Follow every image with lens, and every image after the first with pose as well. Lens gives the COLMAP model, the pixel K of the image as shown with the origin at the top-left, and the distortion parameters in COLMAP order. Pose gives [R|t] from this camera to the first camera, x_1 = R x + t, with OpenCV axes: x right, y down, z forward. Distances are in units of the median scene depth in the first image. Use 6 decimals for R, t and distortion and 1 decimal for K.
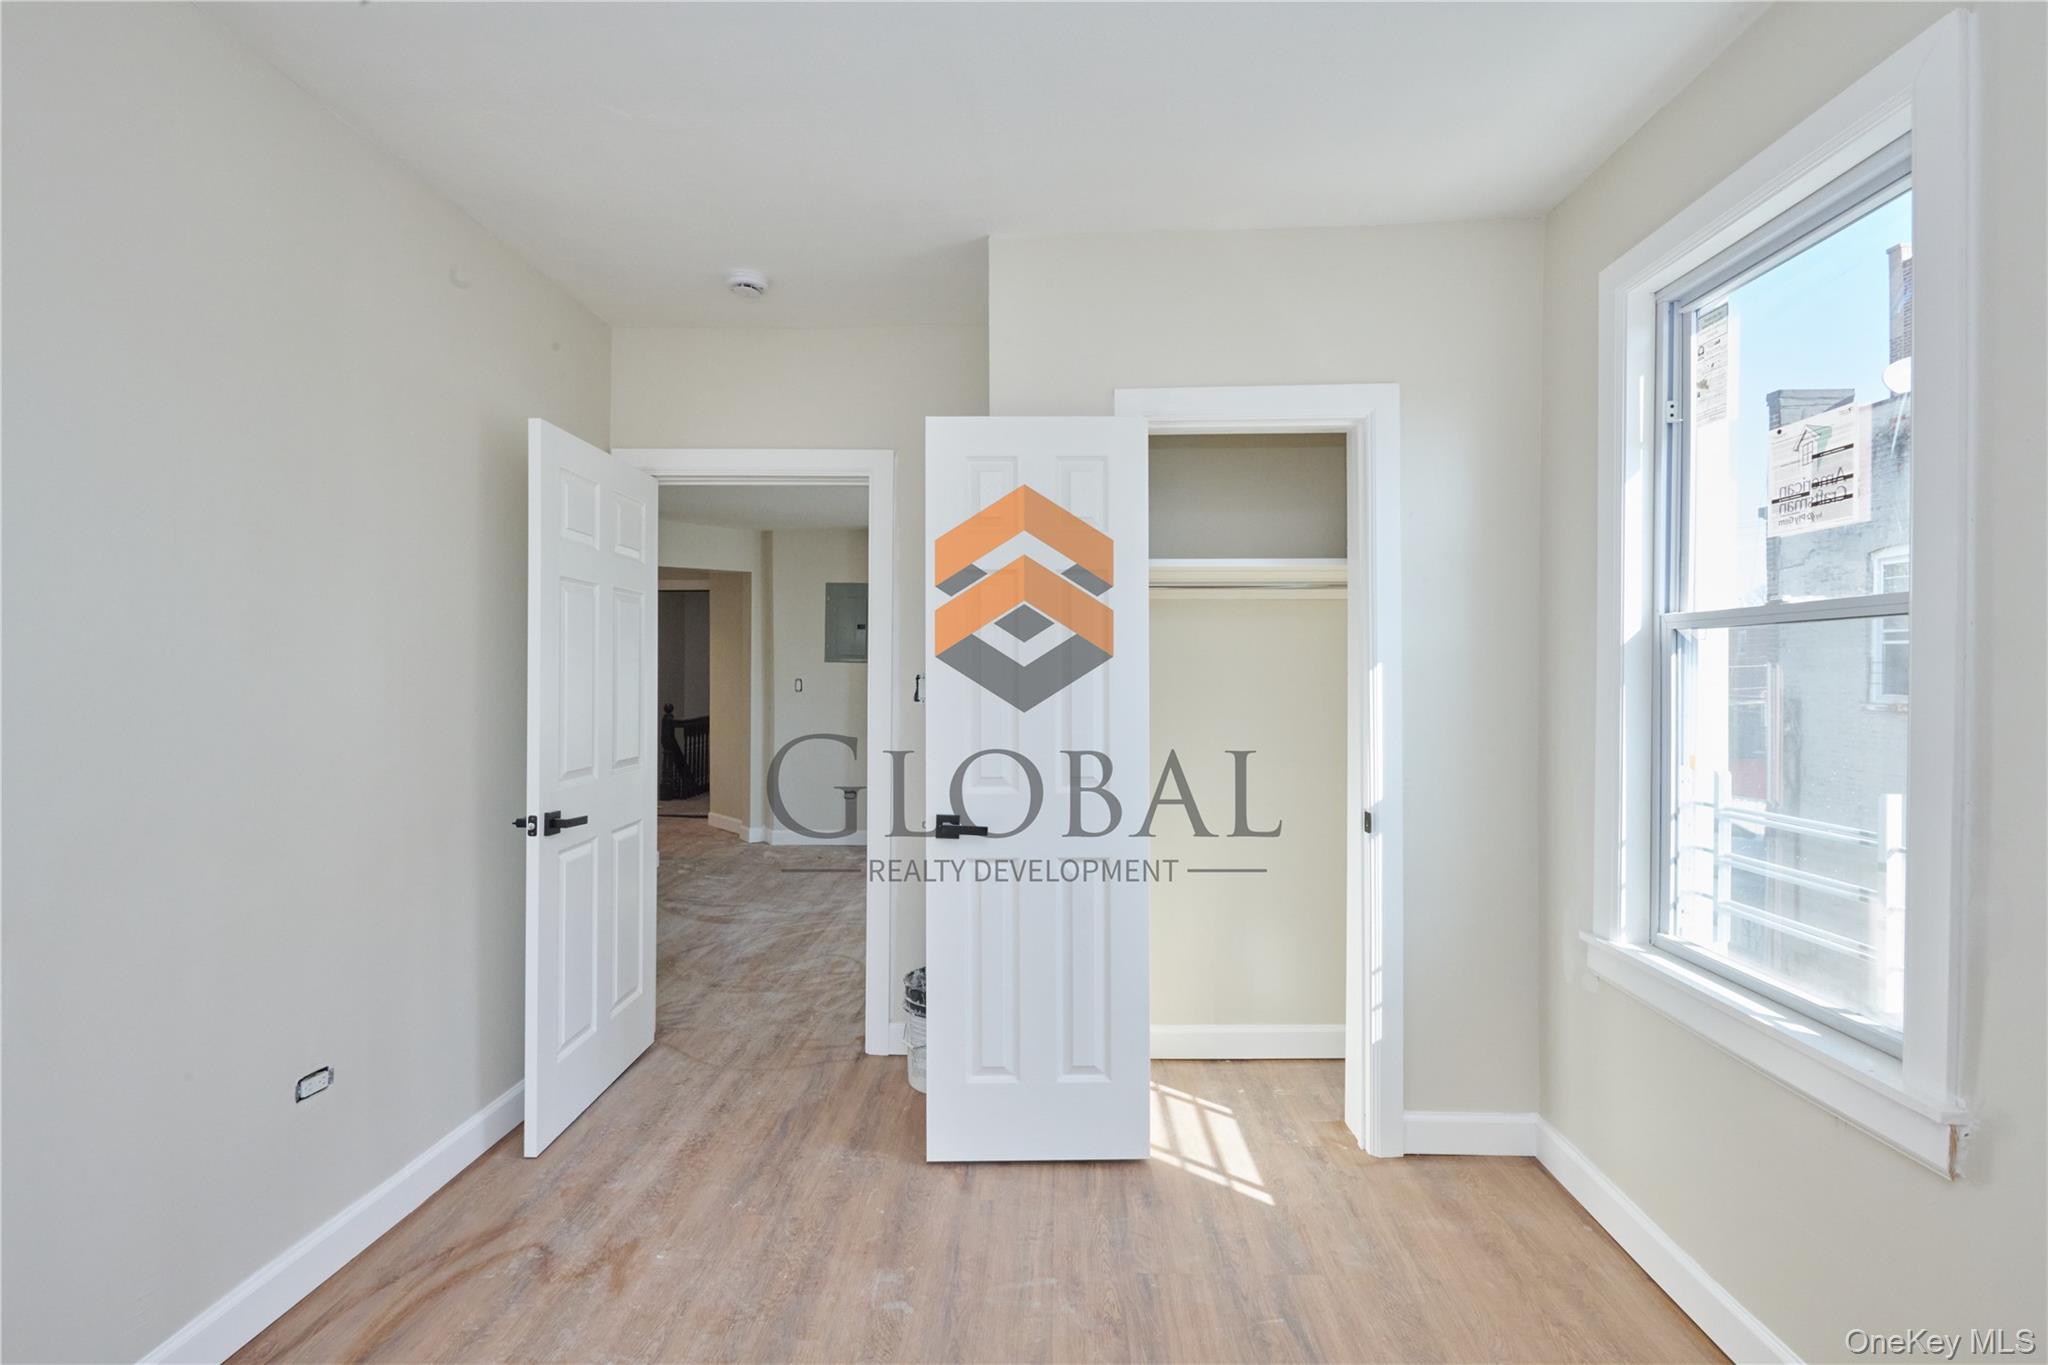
lens RADIAL K [[945.2, 0, 1019.7], [0, 945.2, 678.1], [0, 0, 1]] dist [-0.003251, -0.000231]
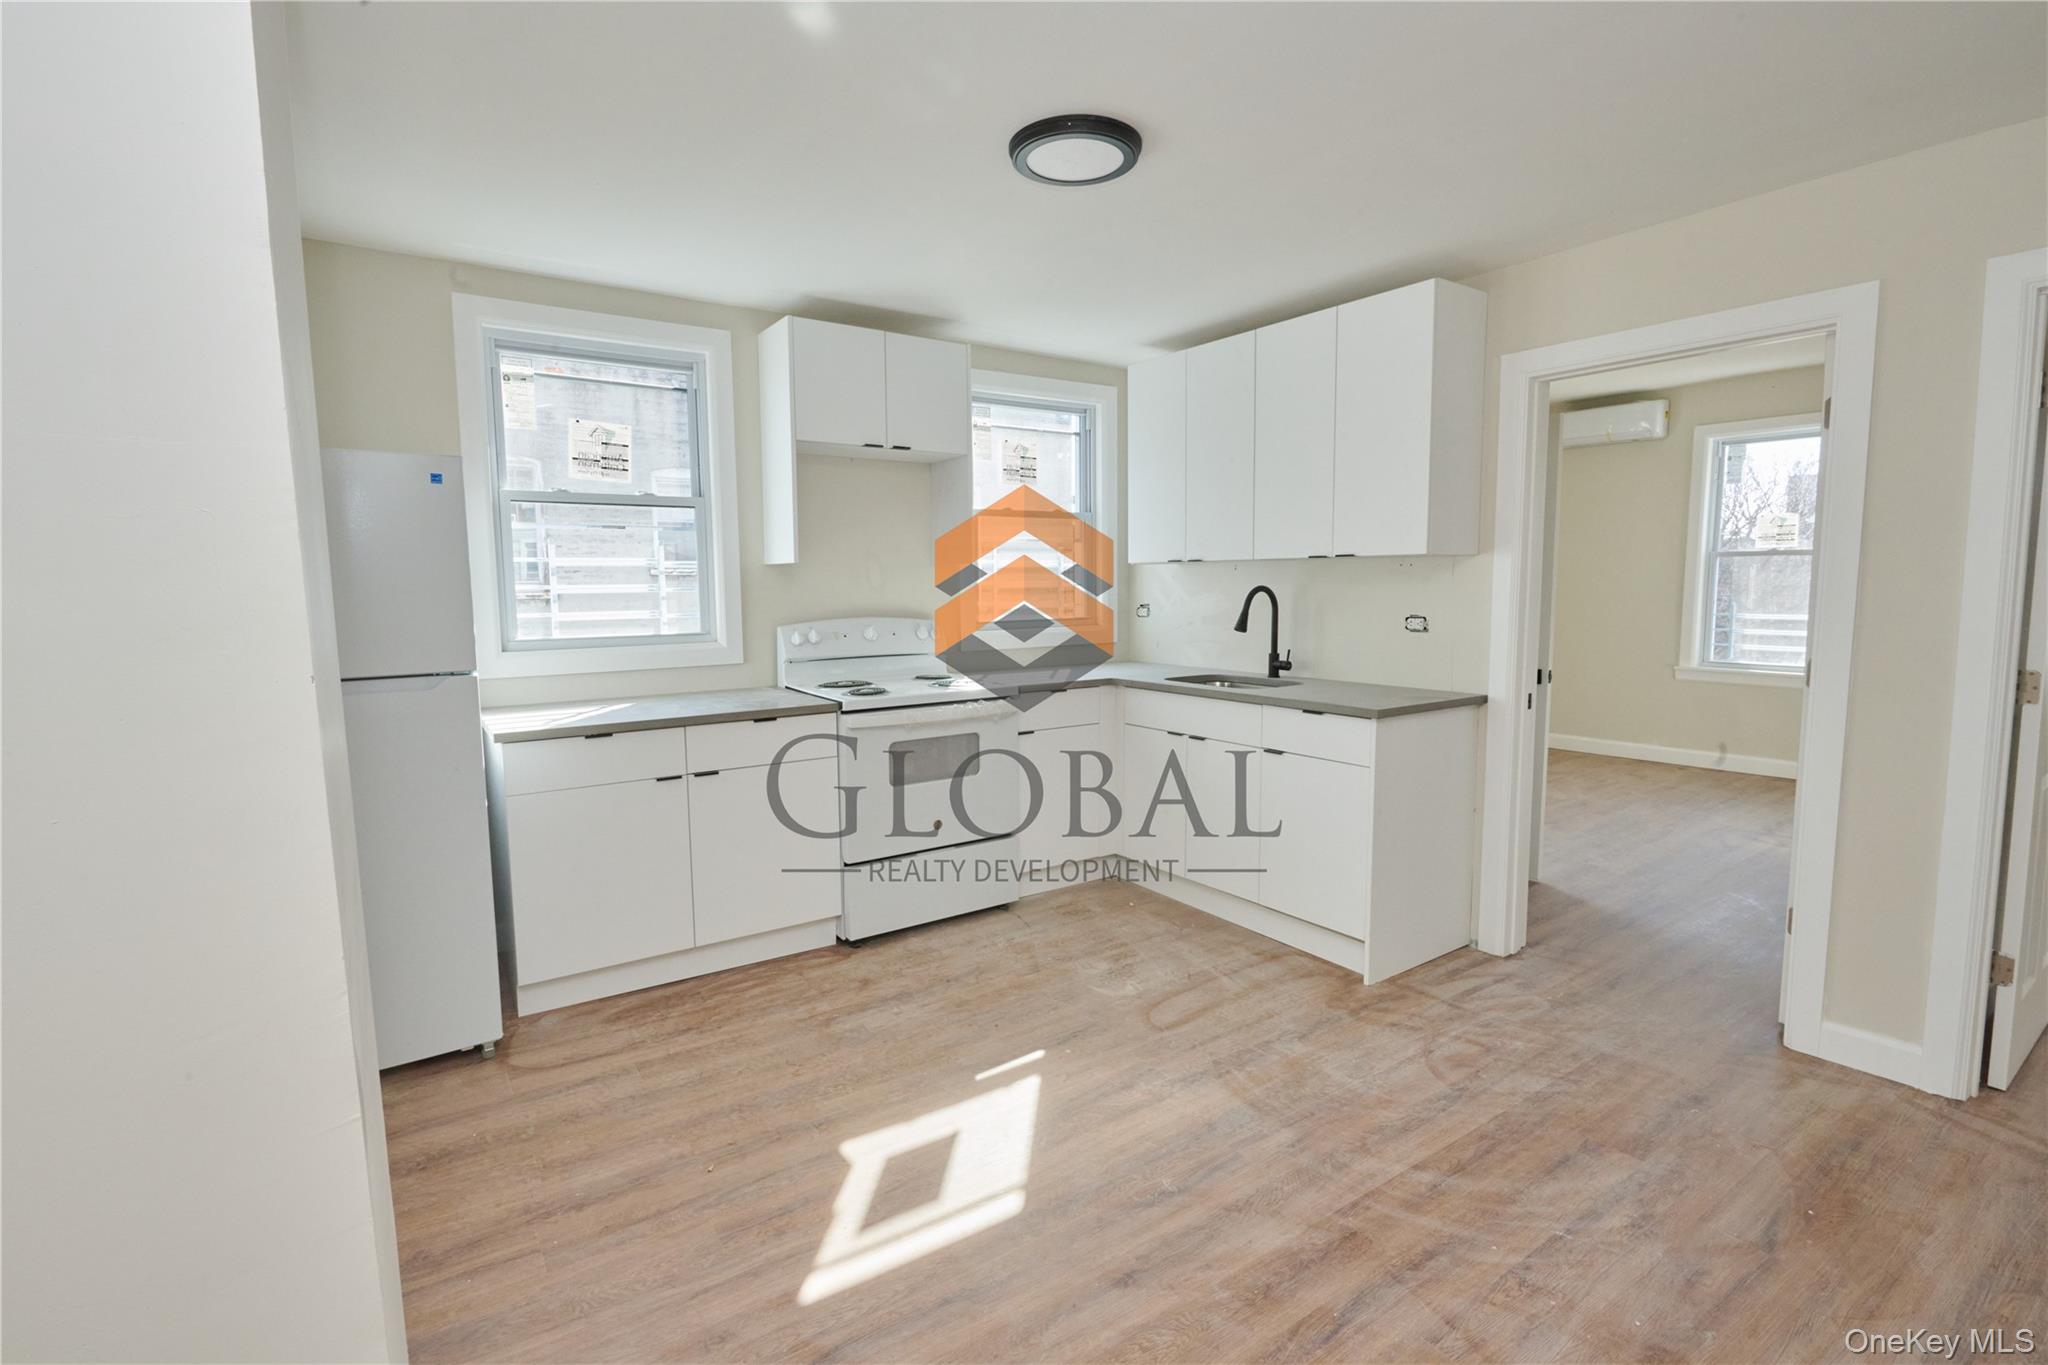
lens RADIAL K [[937.5, 0, 1016.0], [0, 937.5, 676.3], [0, 0, 1]] dist [-0.005929, -0.001043]
pose [[-0.600034, -0.077703, 0.796192, -0.509678], [0.011989, 0.994286, 0.106071, -0.015259], [-0.799885, 0.073191, -0.595674, 1.662814]]
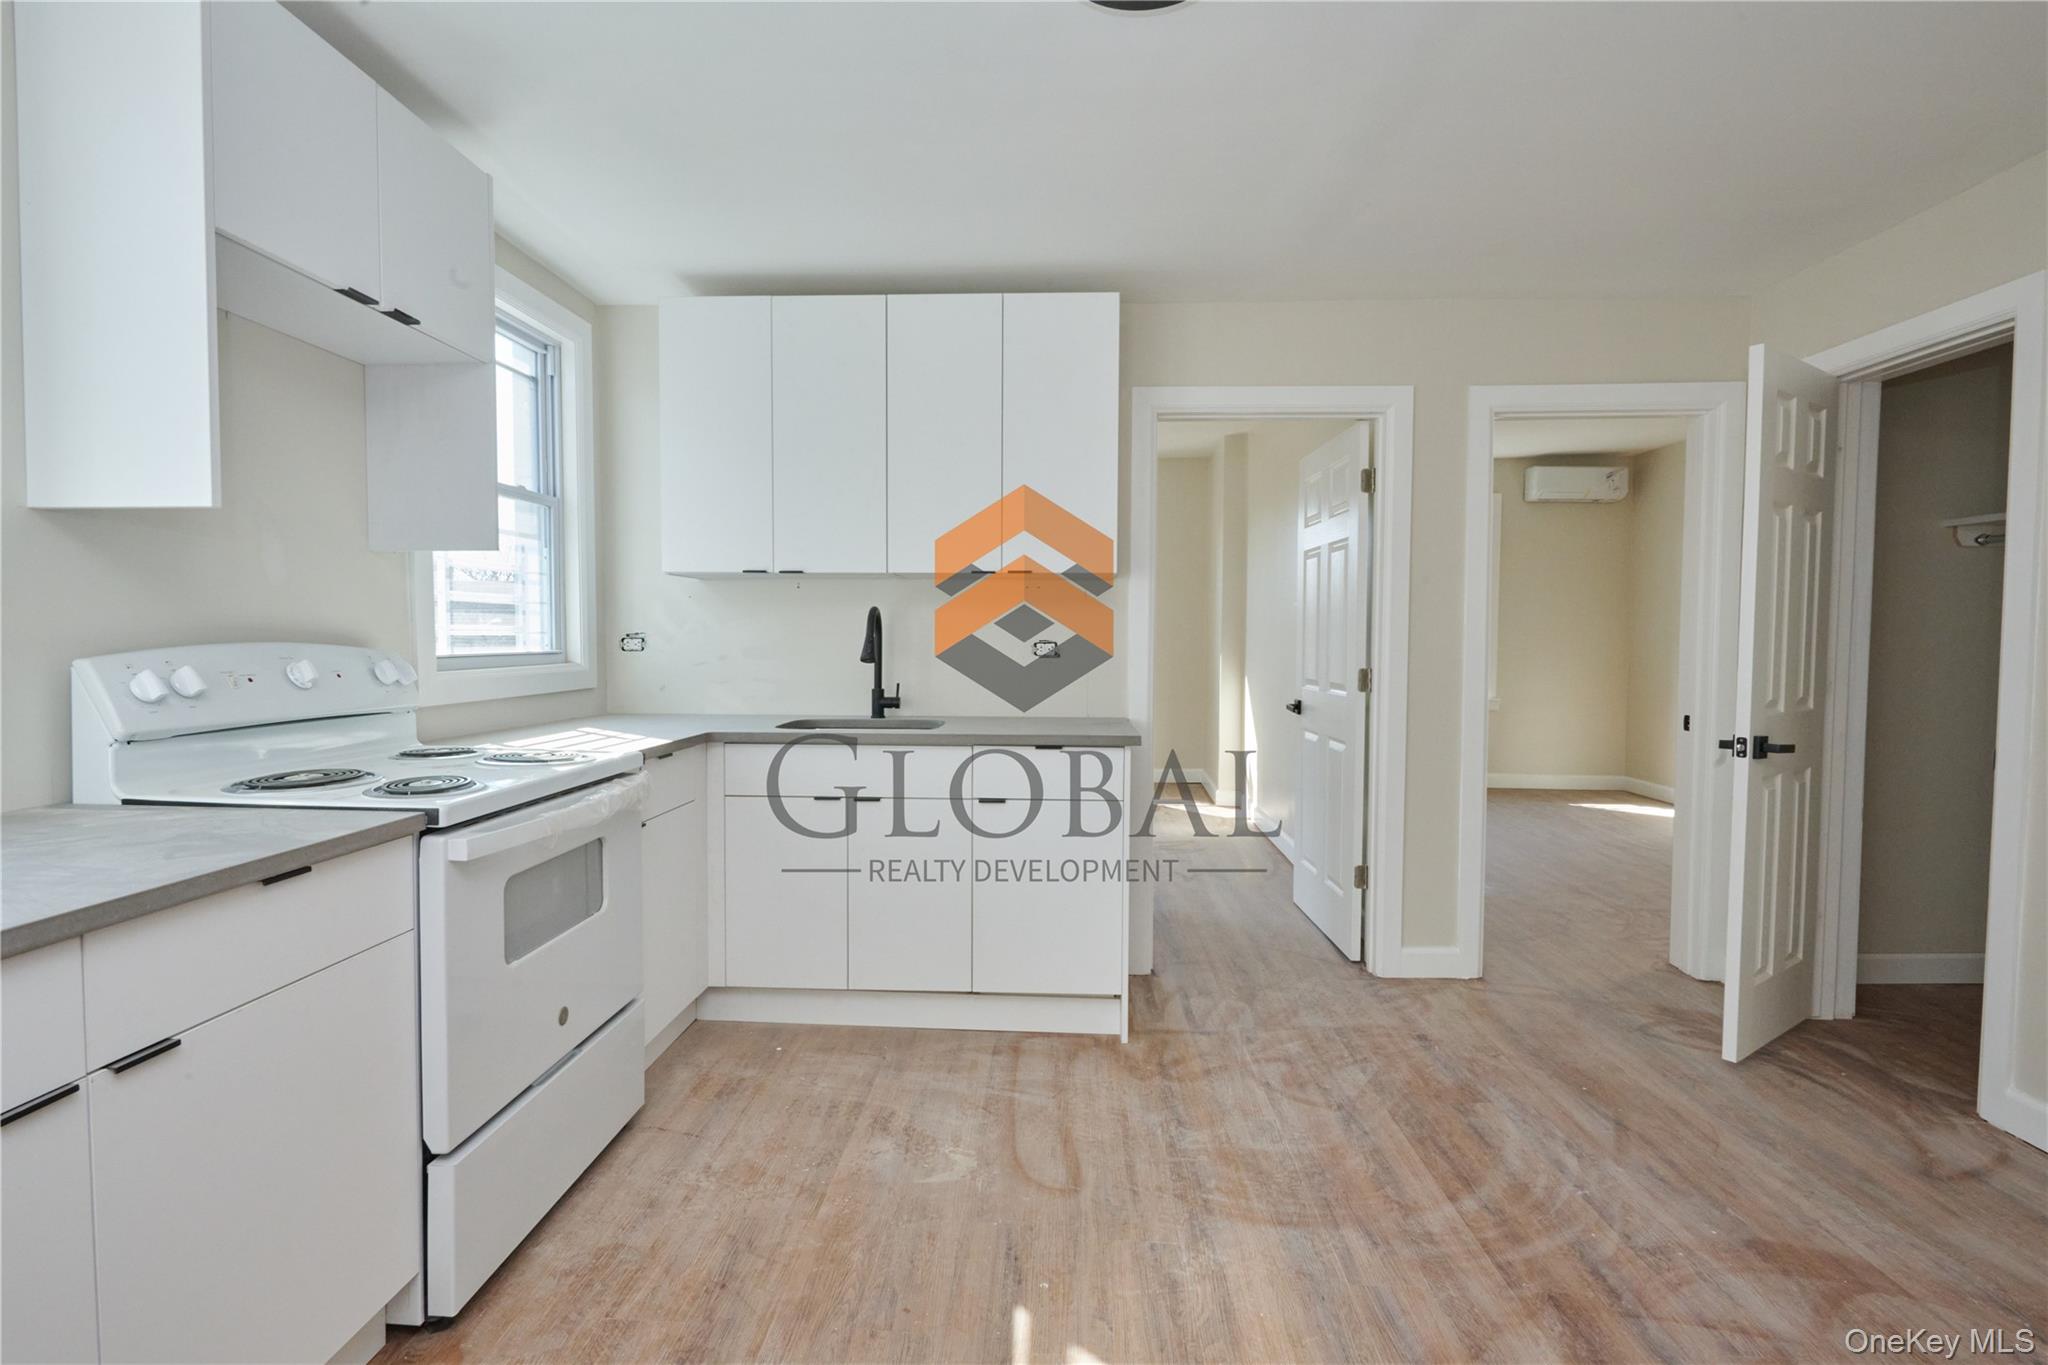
lens RADIAL K [[945.2, 0, 1019.7], [0, 945.2, 678.1], [0, 0, 1]] dist [-0.003251, -0.000231]
pose [[-0.999956, -0.007533, 0.005573, -0.017341], [-0.007249, 0.998760, 0.049253, 0.017345], [-0.005937, 0.049211, -0.998771, 1.679825]]
